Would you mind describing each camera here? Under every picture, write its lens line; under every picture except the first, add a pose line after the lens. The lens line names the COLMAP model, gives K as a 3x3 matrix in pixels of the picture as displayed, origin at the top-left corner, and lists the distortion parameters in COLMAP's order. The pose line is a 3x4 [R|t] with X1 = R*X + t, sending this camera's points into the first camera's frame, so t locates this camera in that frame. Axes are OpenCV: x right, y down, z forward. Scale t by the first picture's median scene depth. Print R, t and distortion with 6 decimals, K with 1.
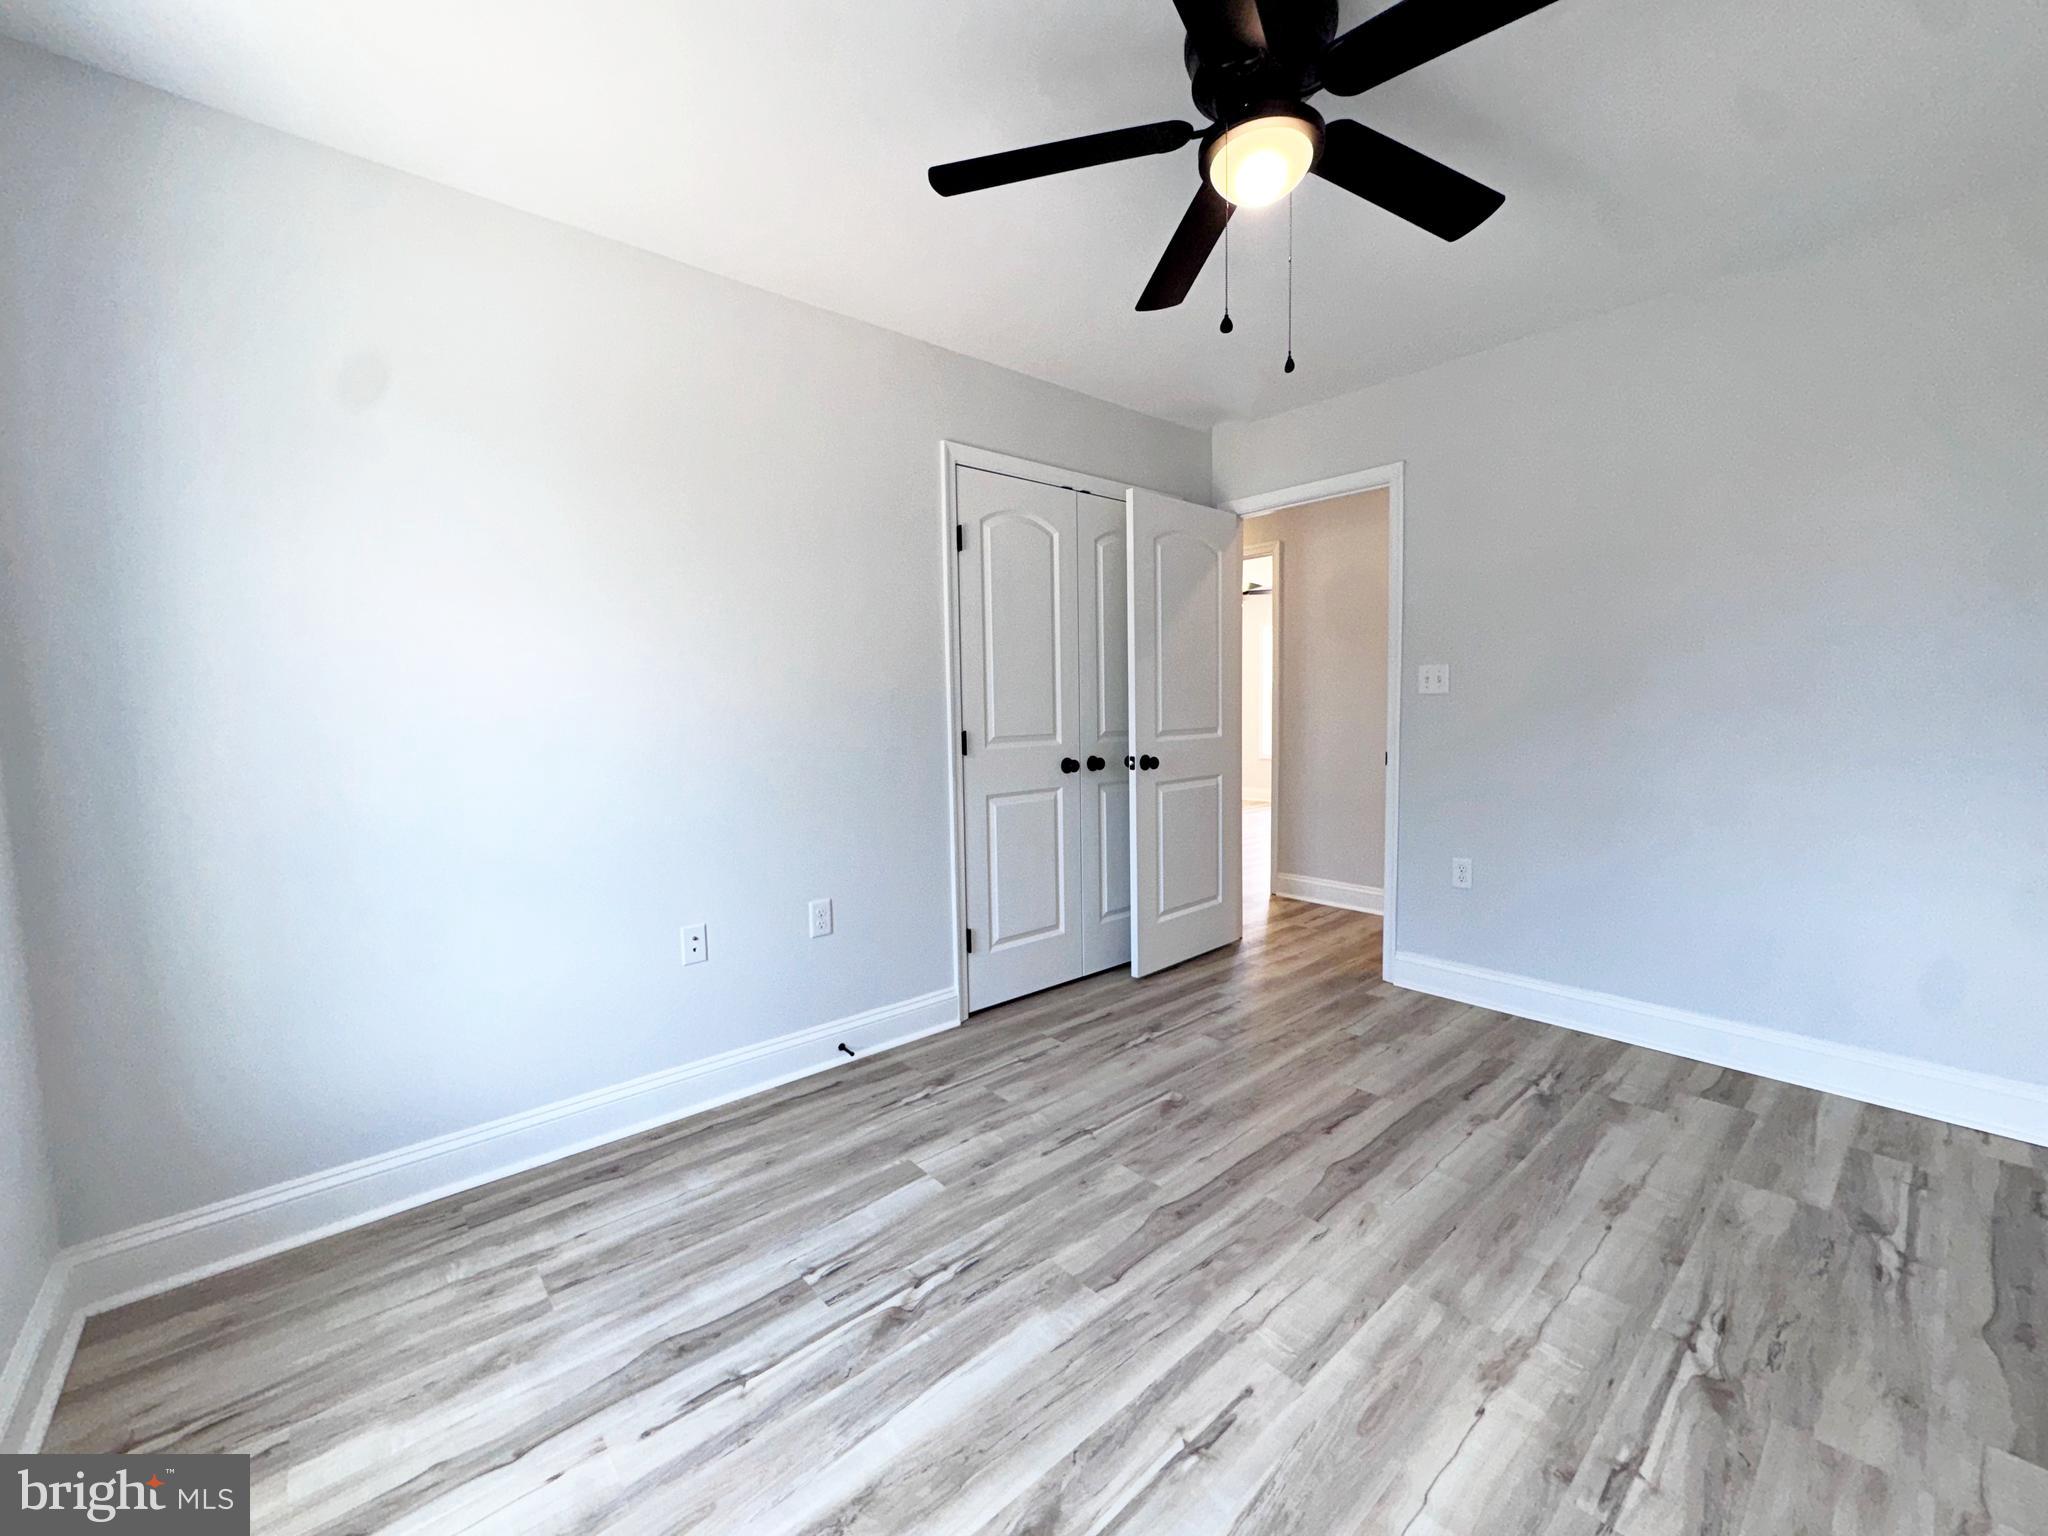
lens RADIAL K [[817.7, 0, 1024.0], [0, 817.7, 768.0], [0, 0, 1]] dist [-0.001936, -0.000437]
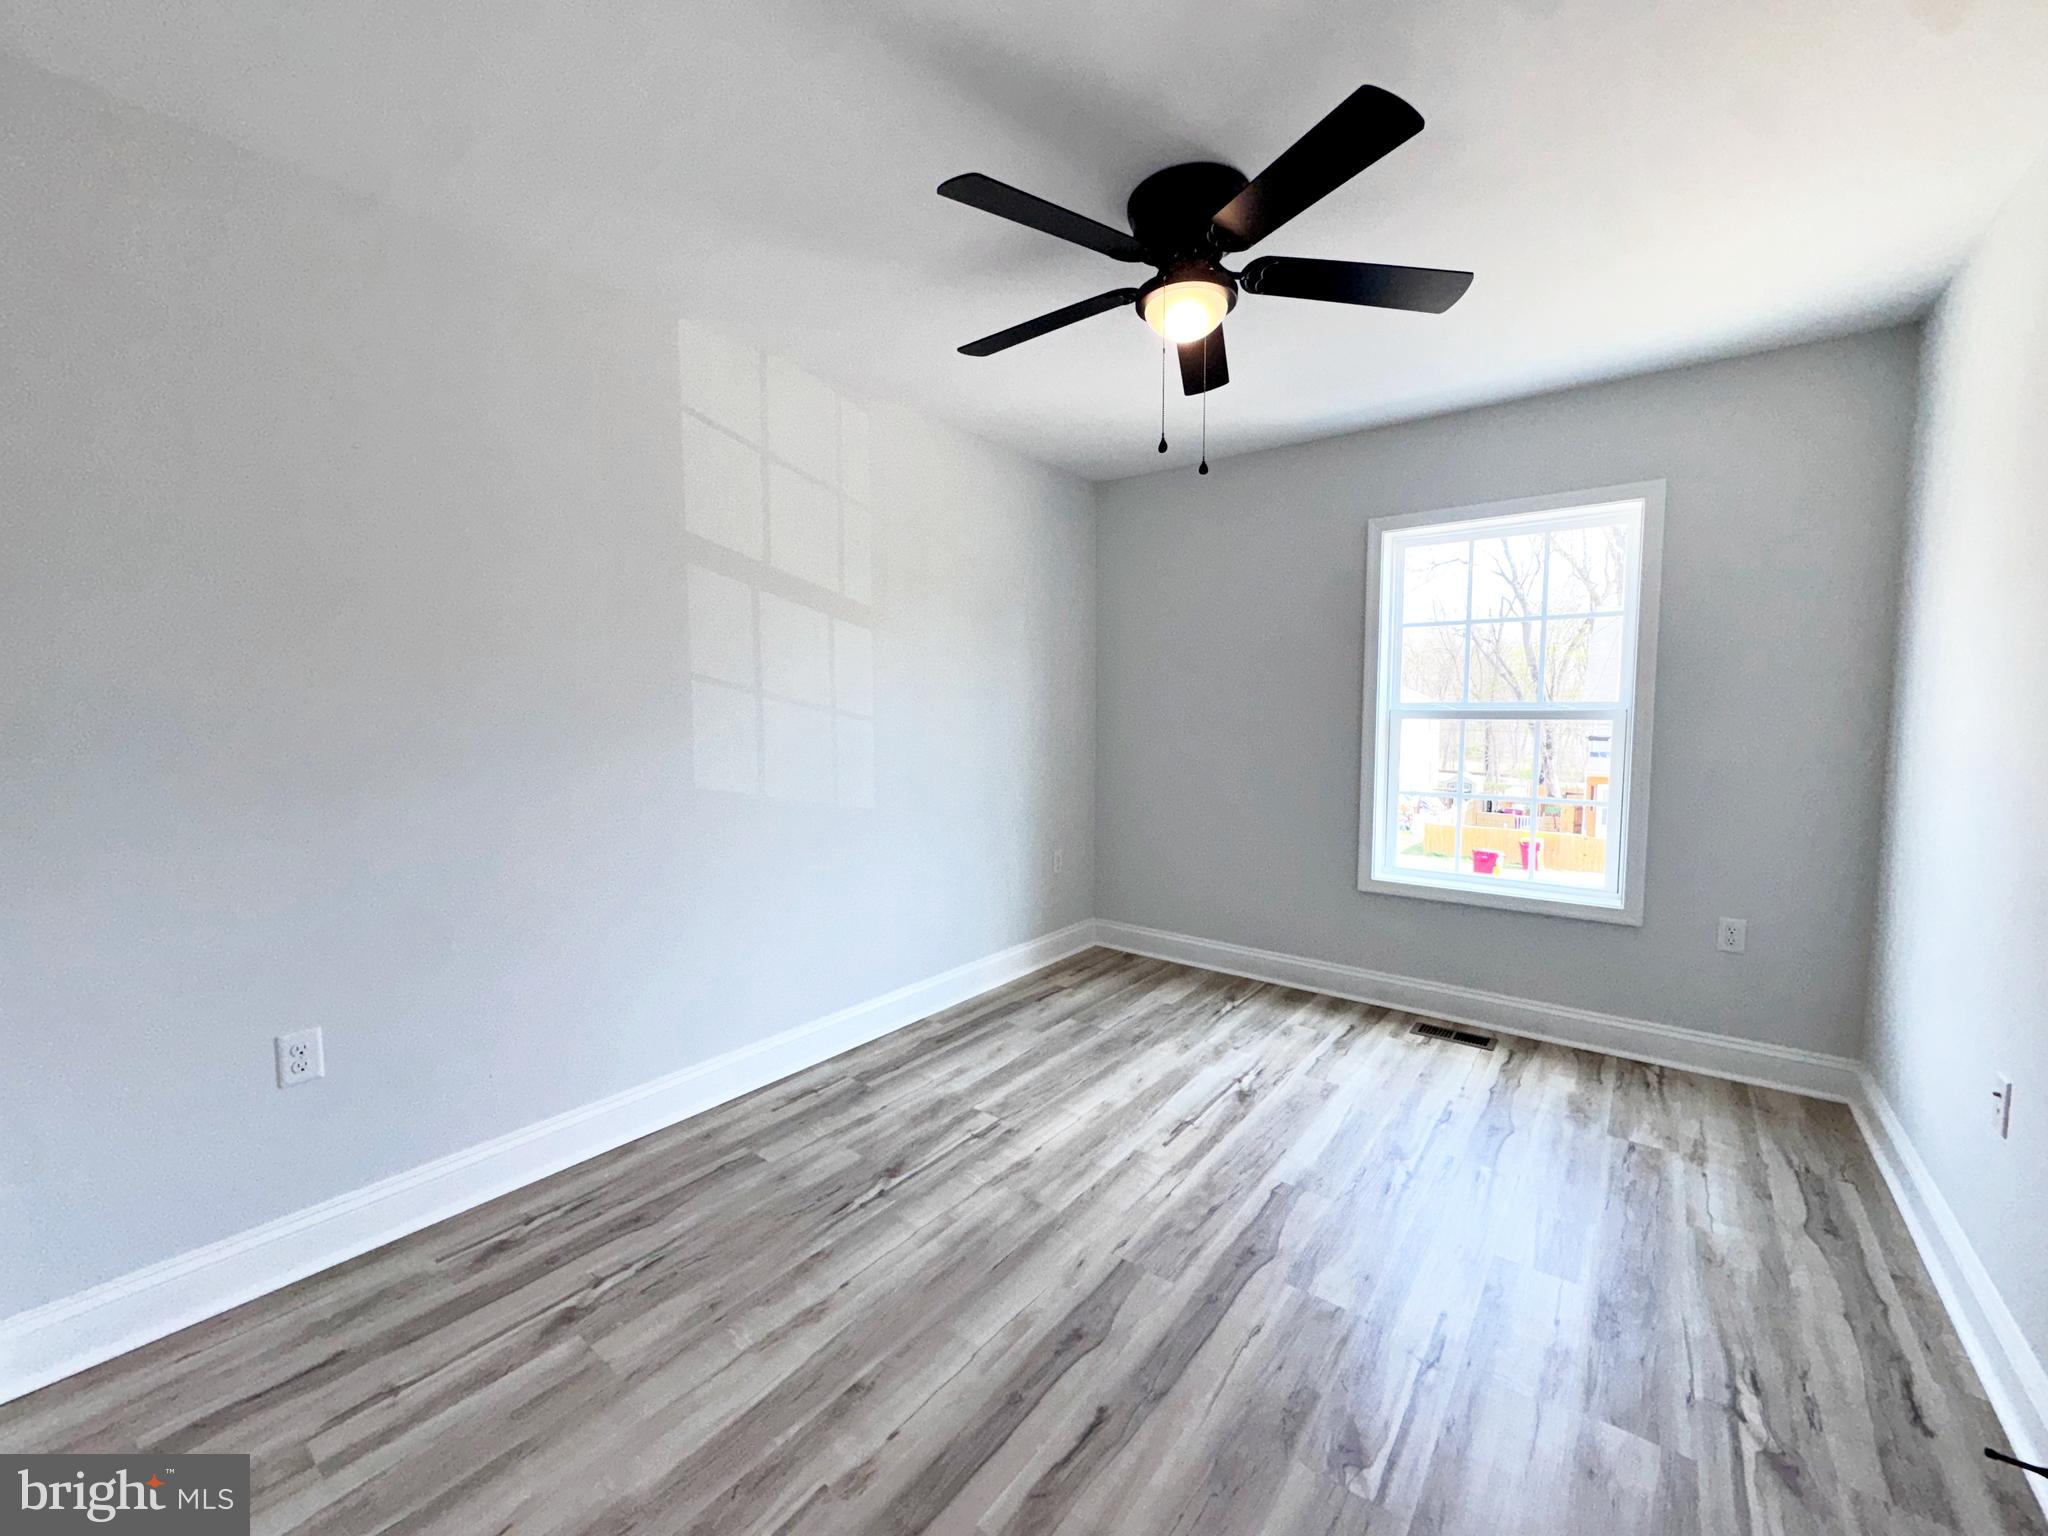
lens RADIAL K [[817.7, 0, 1024.0], [0, 817.7, 768.0], [0, 0, 1]] dist [-0.001936, -0.000437]
pose [[-0.980240, 0.032791, -0.195073, 0.694576], [0.002133, 0.987859, 0.155336, -0.224370], [0.197798, 0.151850, -0.968410, 1.972491]]
